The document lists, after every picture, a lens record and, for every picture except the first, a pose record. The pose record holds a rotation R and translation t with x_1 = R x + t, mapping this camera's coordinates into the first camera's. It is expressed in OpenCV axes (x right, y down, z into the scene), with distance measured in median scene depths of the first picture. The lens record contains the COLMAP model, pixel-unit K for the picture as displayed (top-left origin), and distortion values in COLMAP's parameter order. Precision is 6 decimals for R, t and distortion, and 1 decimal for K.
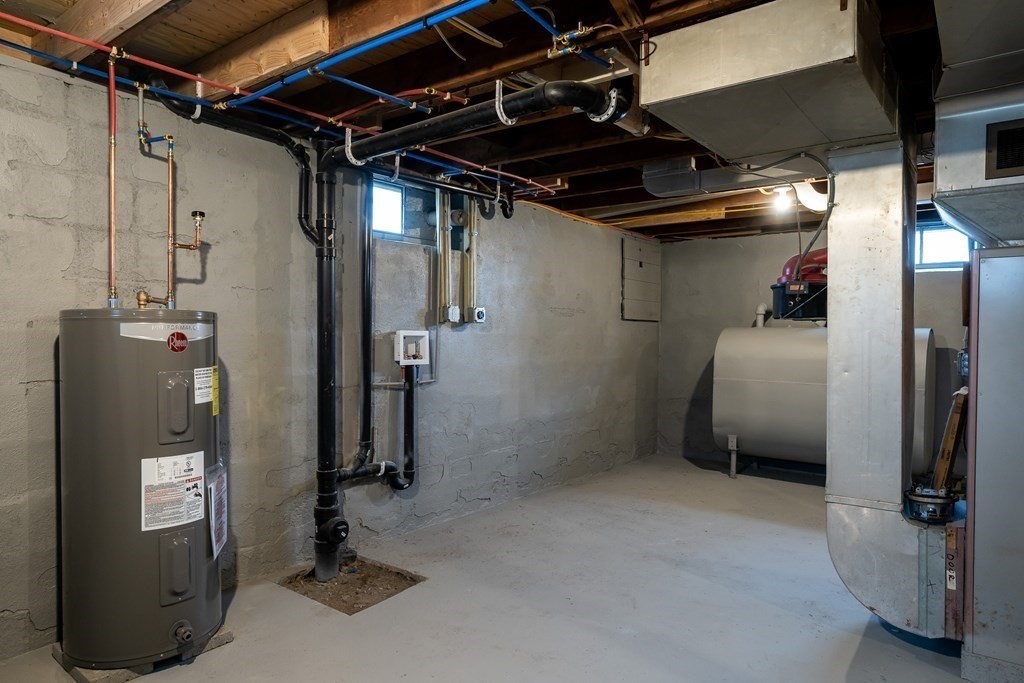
lens RADIAL K [[654.2, 0, 505.7], [0, 654.2, 338.9], [0, 0, 1]] dist [0.001512, 0.004314]
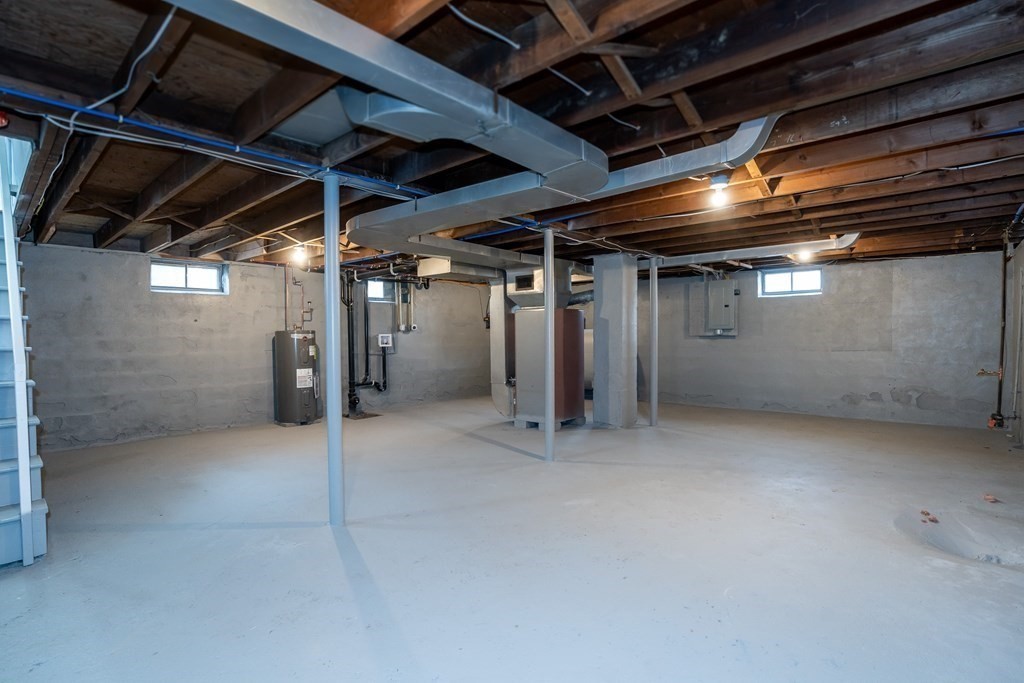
lens RADIAL K [[481.9, 0, 508.5], [0, 481.9, 337.0], [0, 0, 1]] dist [-0.060474, 0.018747]
pose [[0.998783, -0.017614, -0.046070, 0.490282], [0.017612, 0.999845, -0.000453, 0.010022], [0.046070, -0.000359, 0.998938, -1.039519]]
